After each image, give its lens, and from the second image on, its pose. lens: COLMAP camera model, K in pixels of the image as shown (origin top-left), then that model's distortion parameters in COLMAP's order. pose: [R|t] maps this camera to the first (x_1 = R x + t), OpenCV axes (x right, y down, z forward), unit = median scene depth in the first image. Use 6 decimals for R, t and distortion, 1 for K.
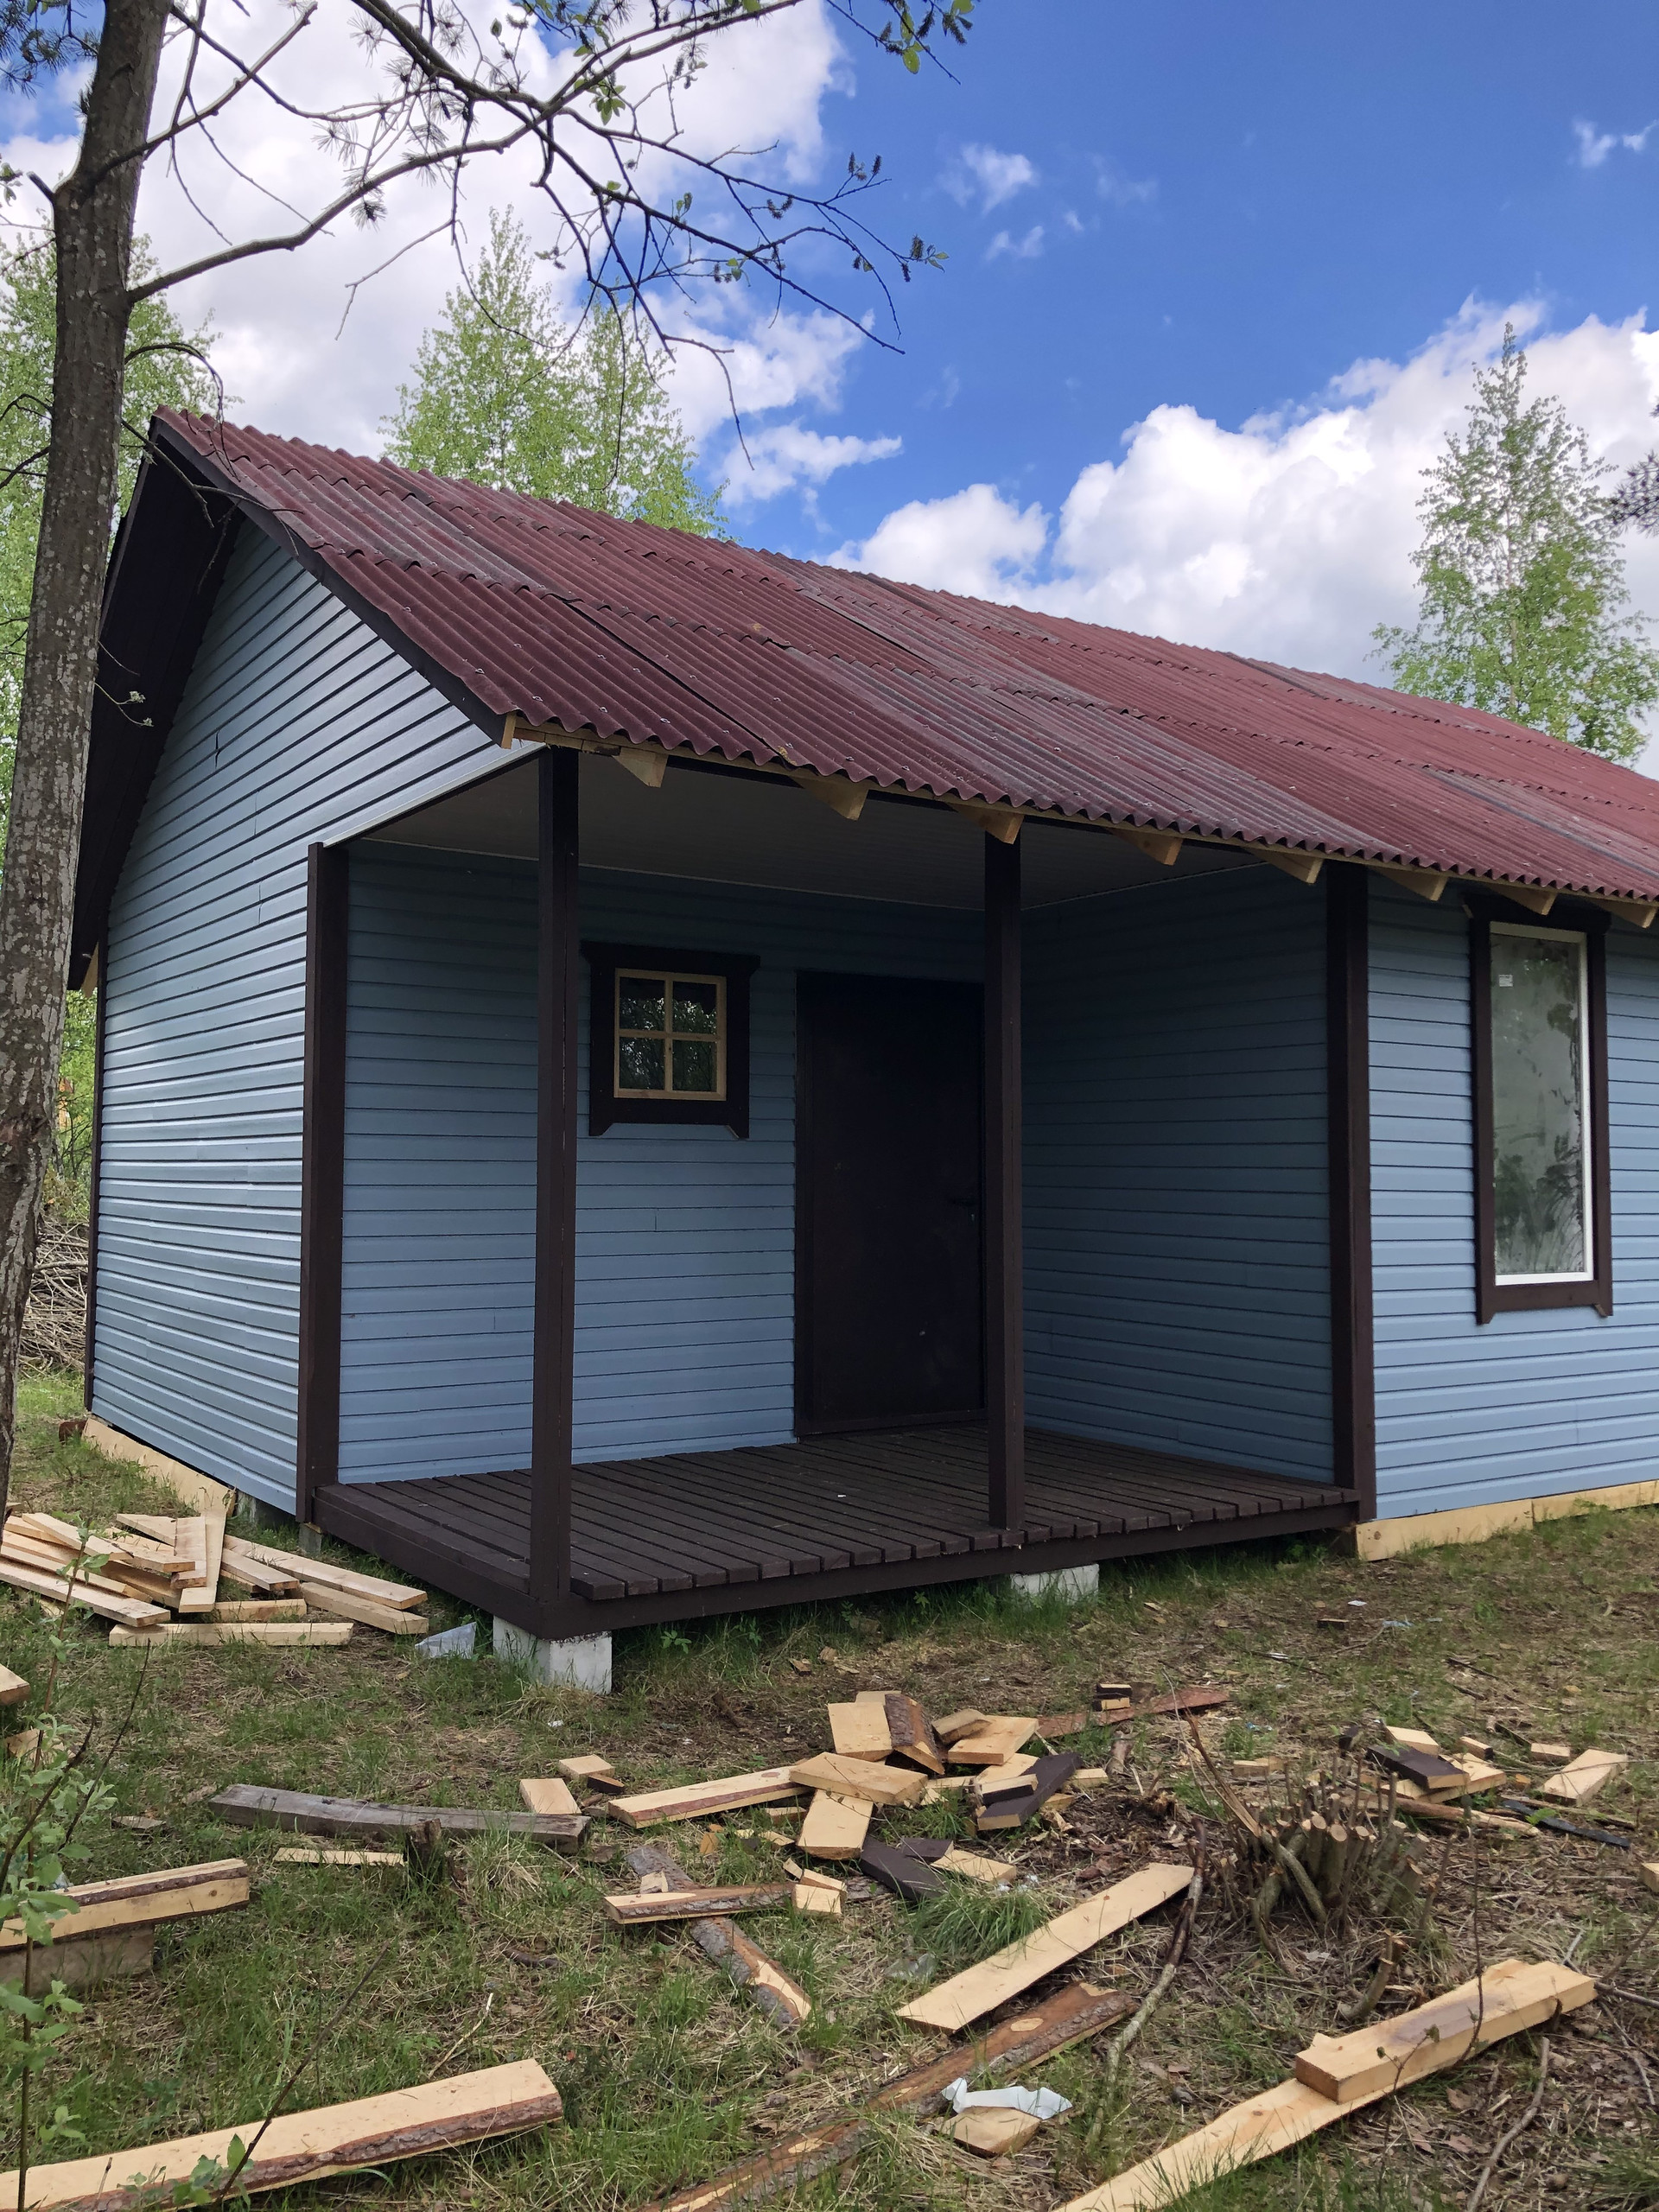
lens RADIAL K [[1799.4, 0, 791.7], [0, 1799.4, 1044.3], [0, 0, 1]] dist [0.018526, 0.003224]
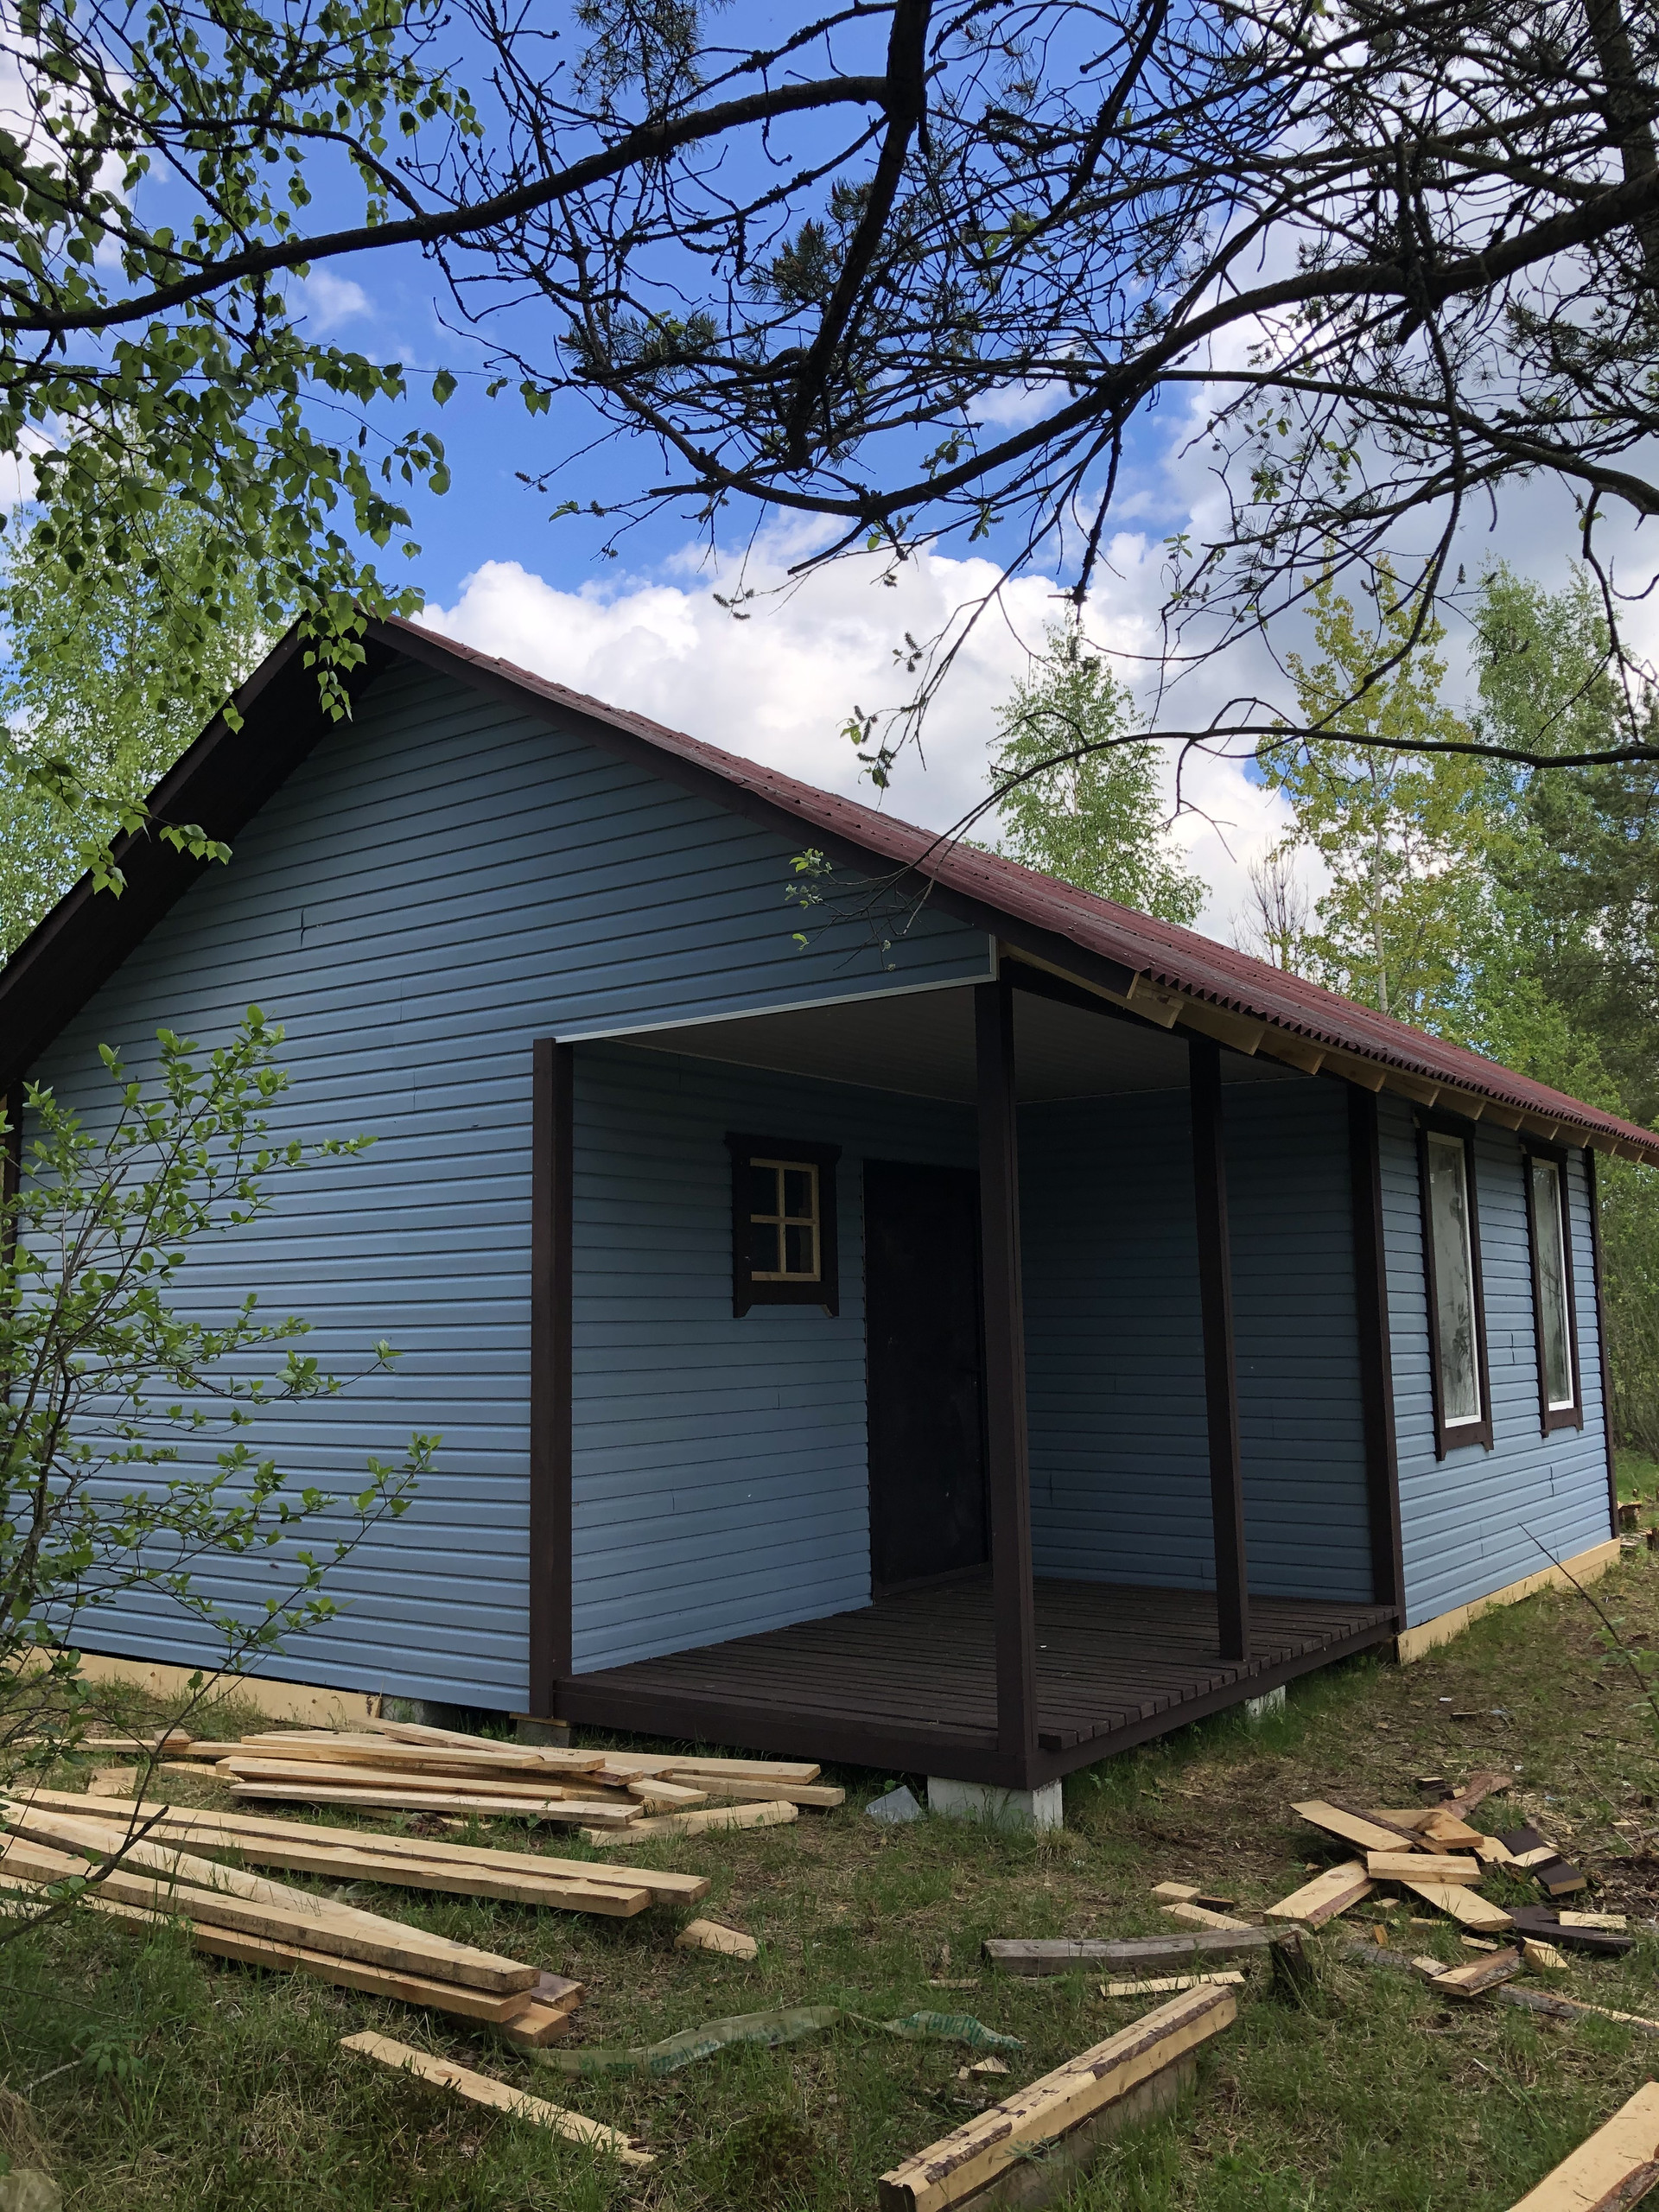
lens RADIAL K [[1816.2, 0, 829.5], [0, 1816.2, 1106.0], [0, 0, 1]] dist [0.030172, 0.007716]
pose [[0.929742, 0.026140, 0.367283, -0.493518], [-0.009181, 0.998813, -0.047846, -0.023977], [-0.368097, 0.041112, 0.928878, -0.005707]]
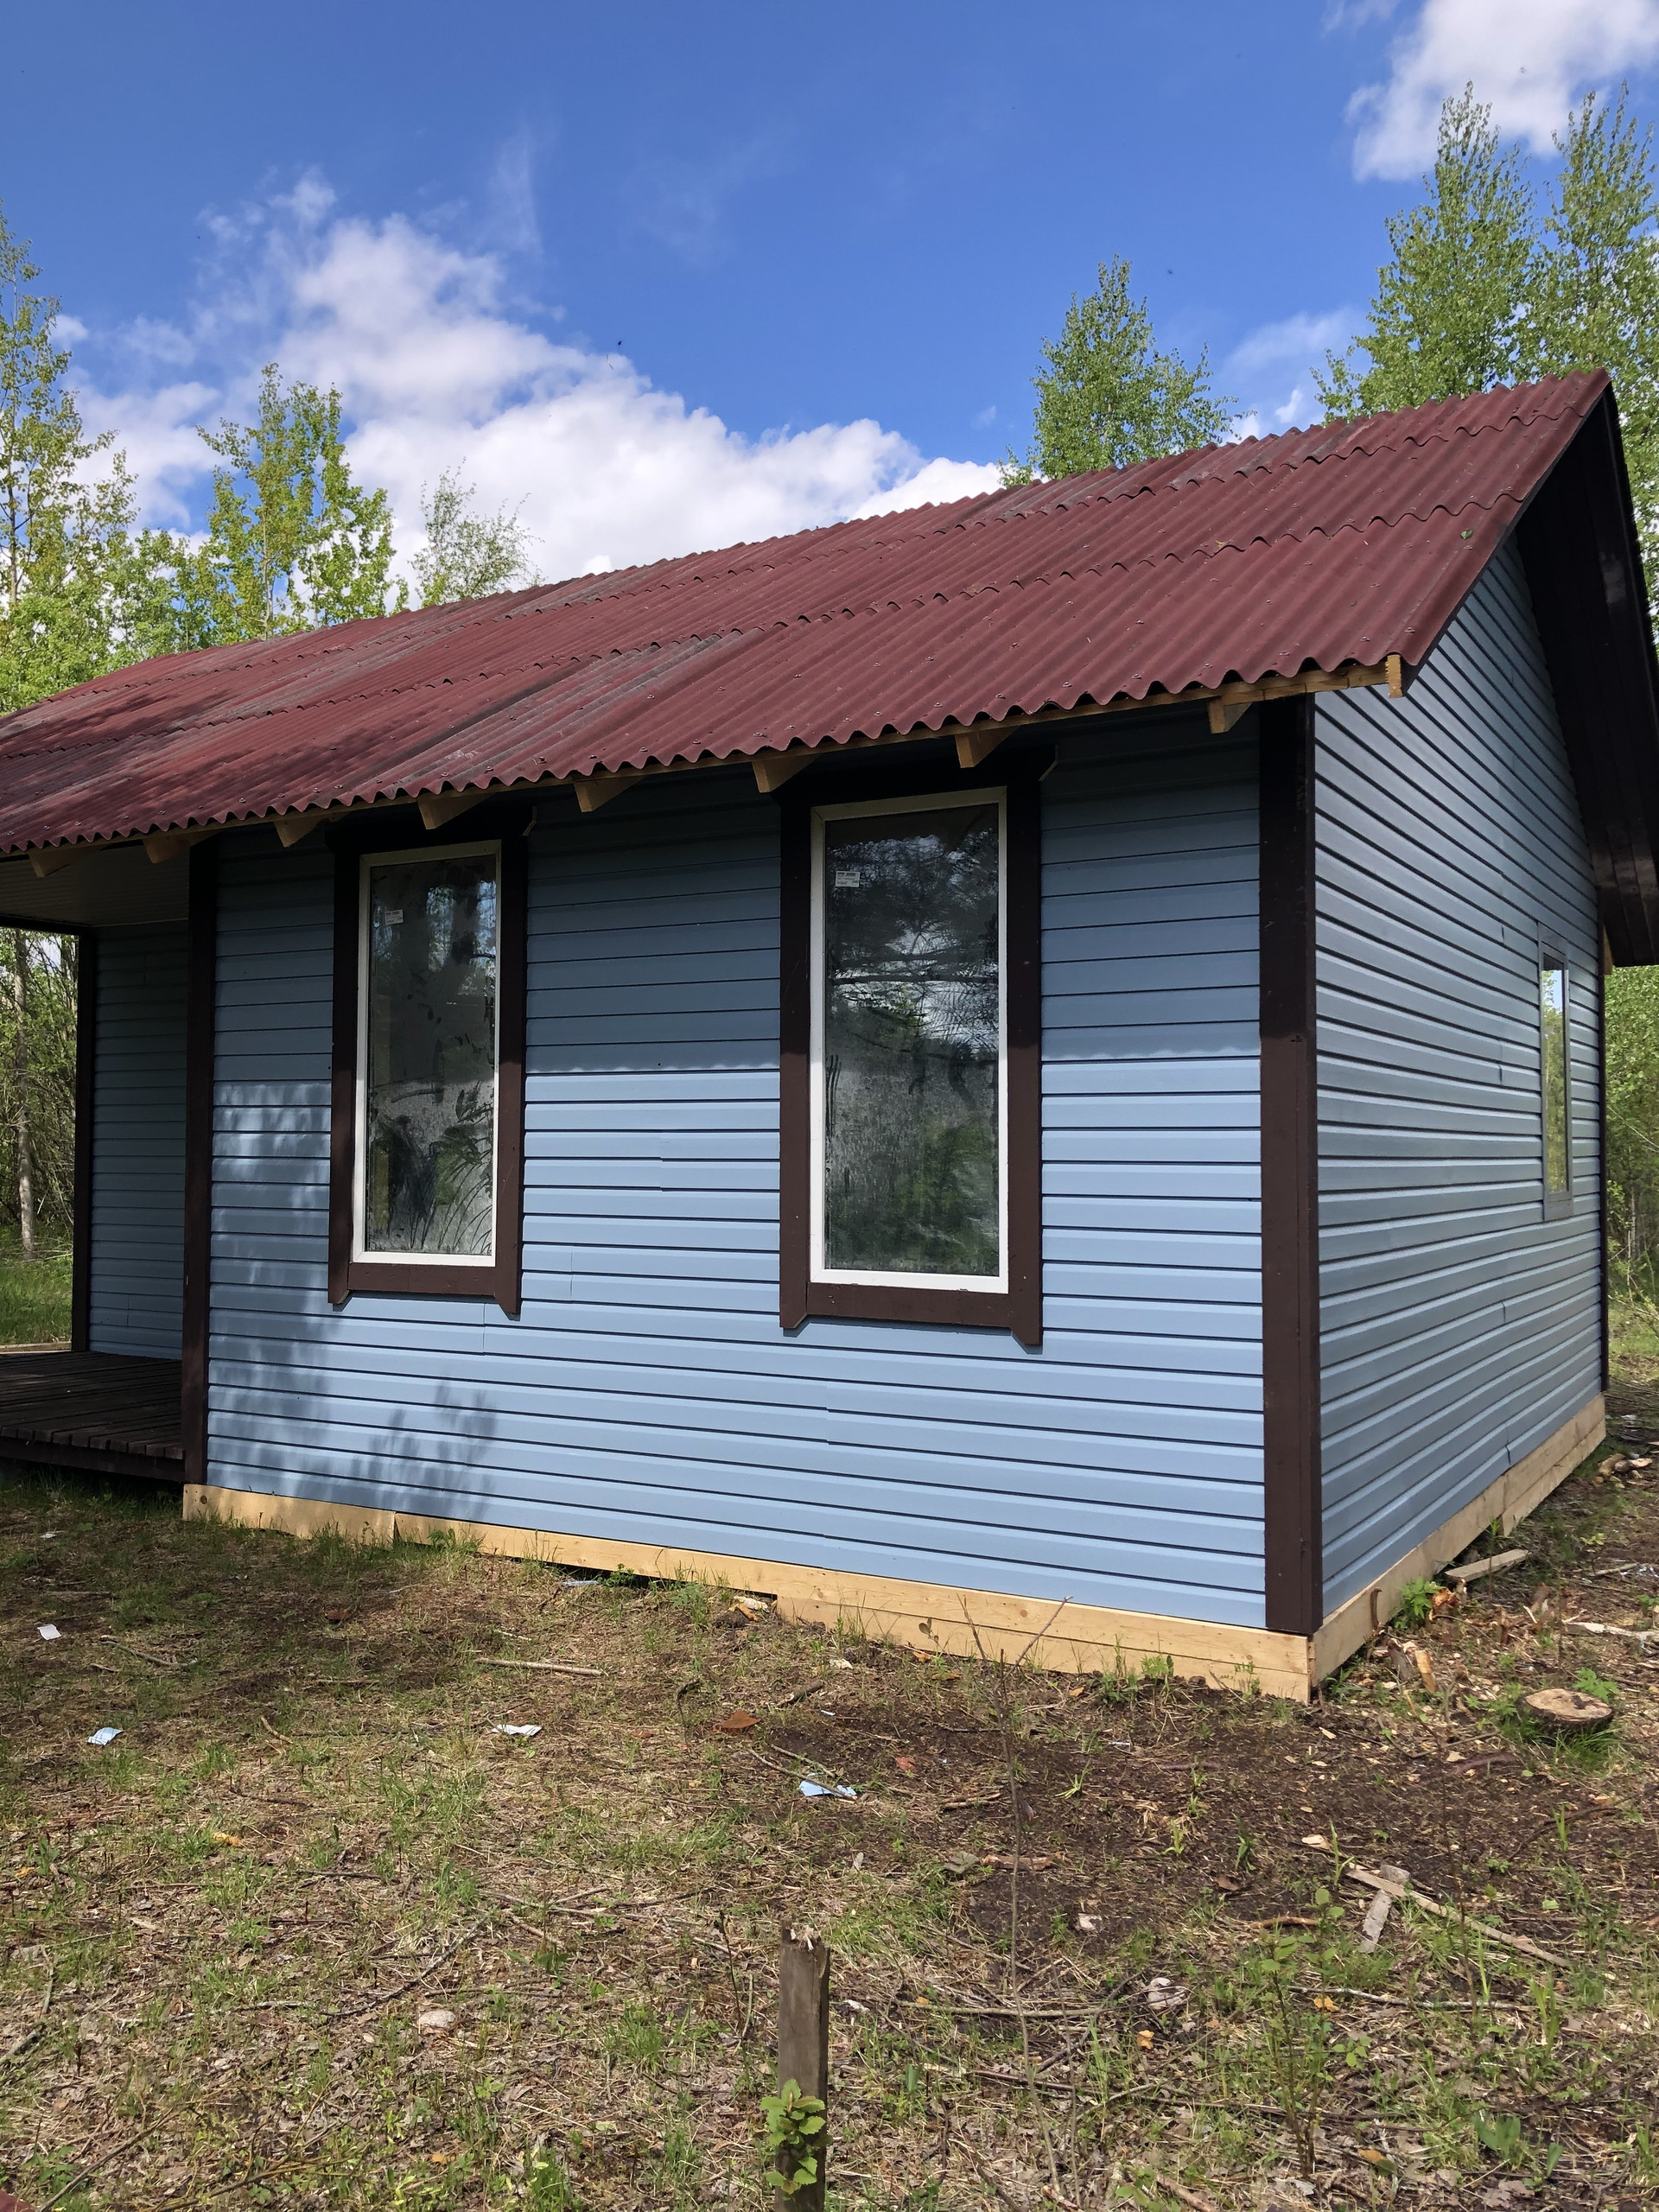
lens RADIAL K [[1799.4, 0, 791.7], [0, 1799.4, 1044.3], [0, 0, 1]] dist [0.018526, 0.003224]
pose [[0.483874, -0.049519, -0.873736, 1.130544], [0.066002, 0.997619, -0.019988, 0.051683], [0.872645, -0.047997, 0.485990, 0.676423]]
